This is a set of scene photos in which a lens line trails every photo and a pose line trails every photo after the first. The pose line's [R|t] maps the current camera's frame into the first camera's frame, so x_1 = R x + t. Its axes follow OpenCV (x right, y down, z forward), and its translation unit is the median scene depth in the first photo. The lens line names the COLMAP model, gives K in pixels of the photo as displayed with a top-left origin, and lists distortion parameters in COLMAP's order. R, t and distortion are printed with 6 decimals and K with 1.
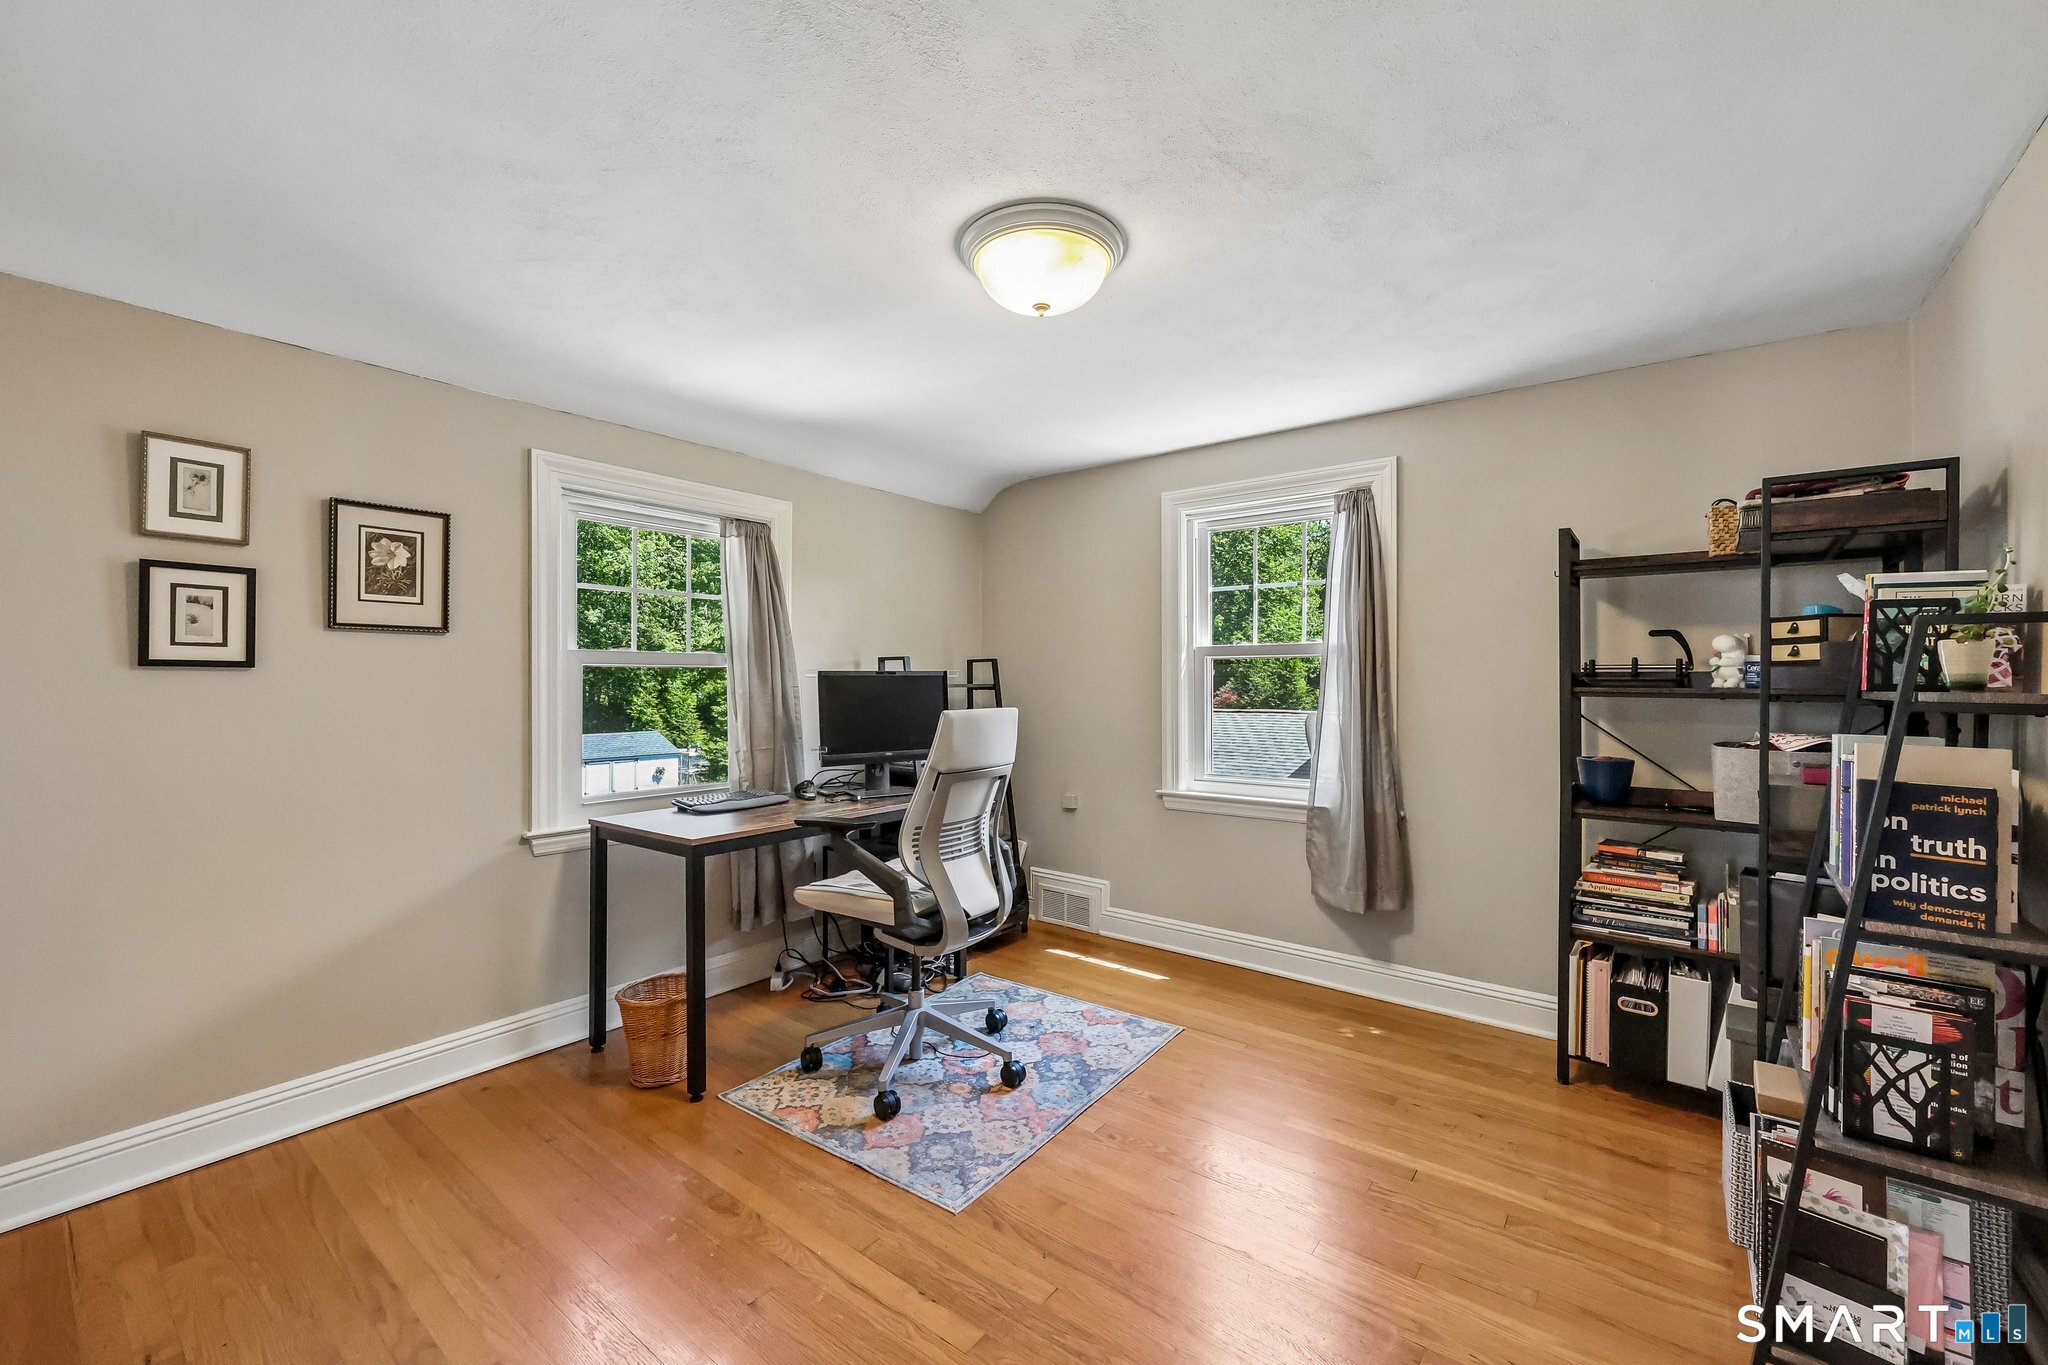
lens RADIAL K [[829.7, 0, 1028.0], [0, 829.7, 679.5], [0, 0, 1]] dist [0.000198, -0.000074]
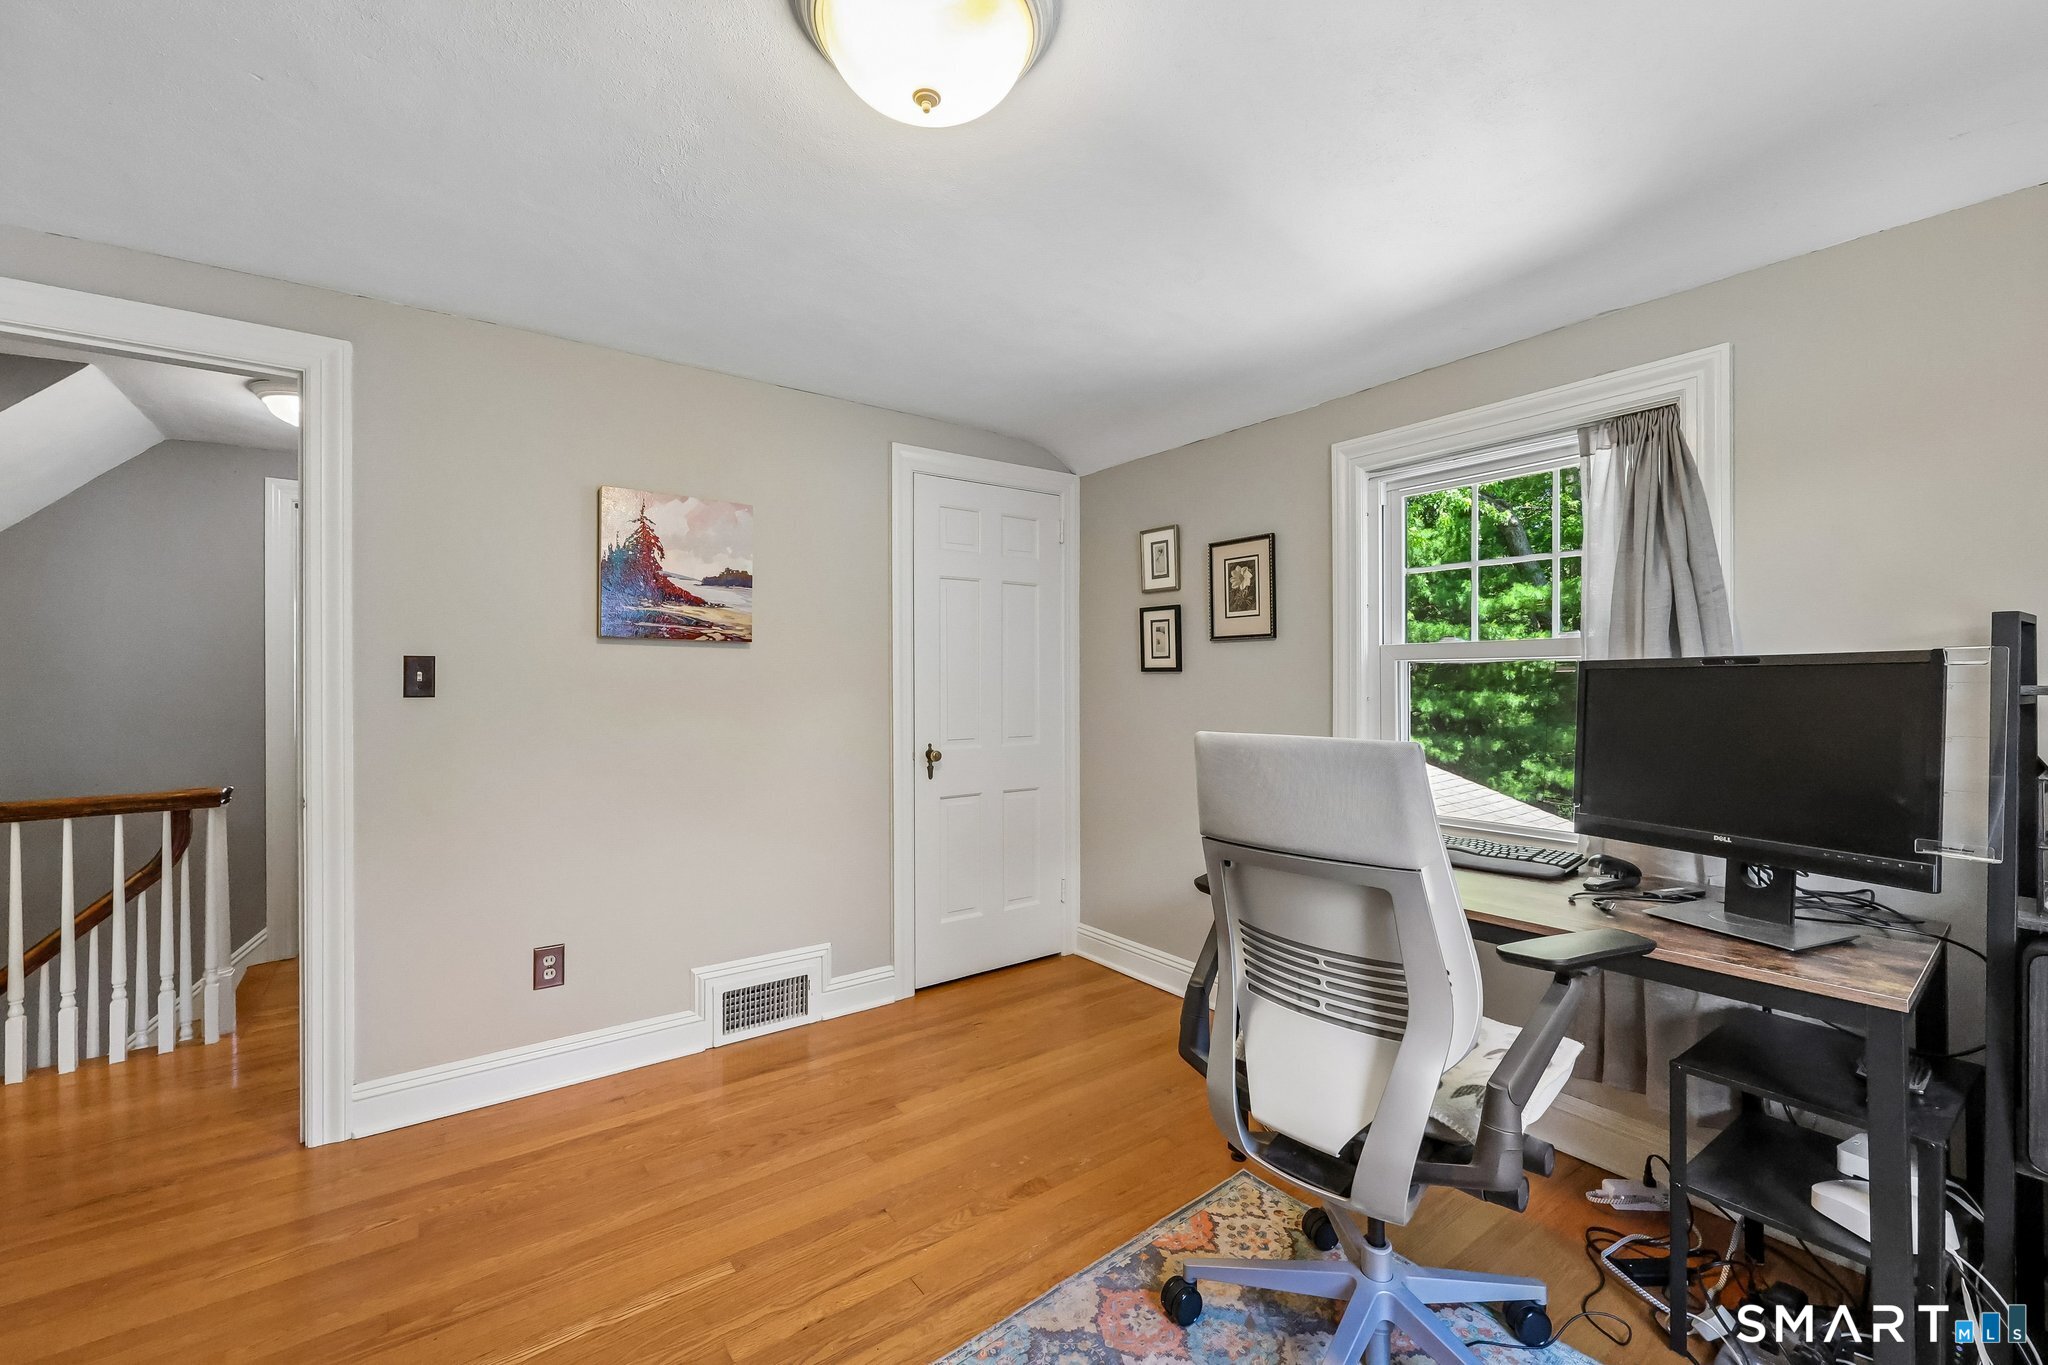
lens RADIAL K [[829.7, 0, 1028.0], [0, 829.7, 679.5], [0, 0, 1]] dist [0.000198, -0.000074]
pose [[-0.270997, -0.002132, -0.962578, 0.525076], [0.005460, 0.999978, -0.003752, 0.003408], [0.962565, -0.006273, -0.270980, 1.069984]]
